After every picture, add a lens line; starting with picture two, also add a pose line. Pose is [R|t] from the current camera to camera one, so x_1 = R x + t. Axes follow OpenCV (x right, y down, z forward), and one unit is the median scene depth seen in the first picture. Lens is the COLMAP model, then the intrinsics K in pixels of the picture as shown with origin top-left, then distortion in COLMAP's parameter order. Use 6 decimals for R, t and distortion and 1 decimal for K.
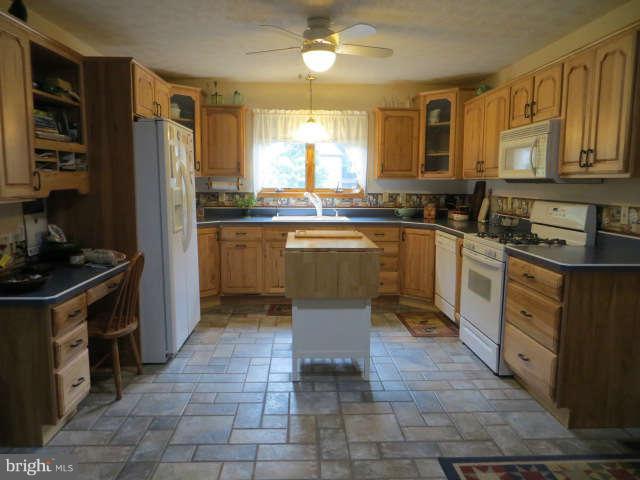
lens RADIAL K [[478.6, 0, 315.3], [0, 478.6, 240.5], [0, 0, 1]] dist [-0.023420, 0.005537]
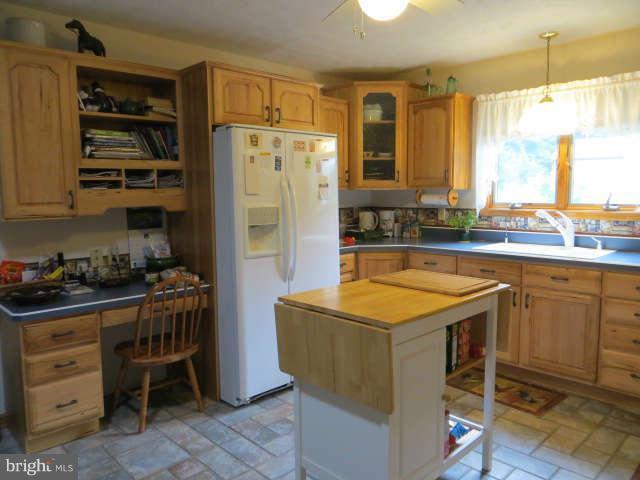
lens RADIAL K [[478.6, 0, 308.2], [0, 478.6, 239.7], [0, 0, 1]] dist [-0.023420, 0.005537]
pose [[0.668821, 0.059855, -0.741010, 0.311361], [-0.077057, 0.996966, 0.010980, -0.051431], [0.739420, 0.049756, 0.671404, 0.394699]]
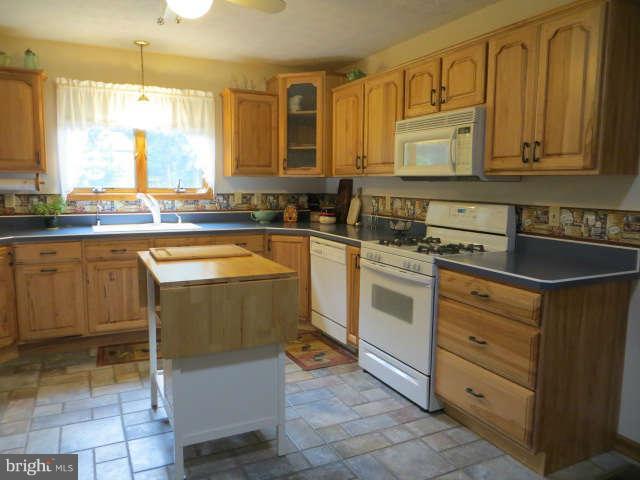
lens RADIAL K [[478.6, 0, 319.3], [0, 478.6, 240.0], [0, 0, 1]] dist [-0.023420, 0.005537]
pose [[0.913187, -0.047332, 0.404783, -0.083722], [0.046651, 0.998844, 0.011554, -0.026315], [-0.404862, 0.008332, 0.914340, 0.230637]]
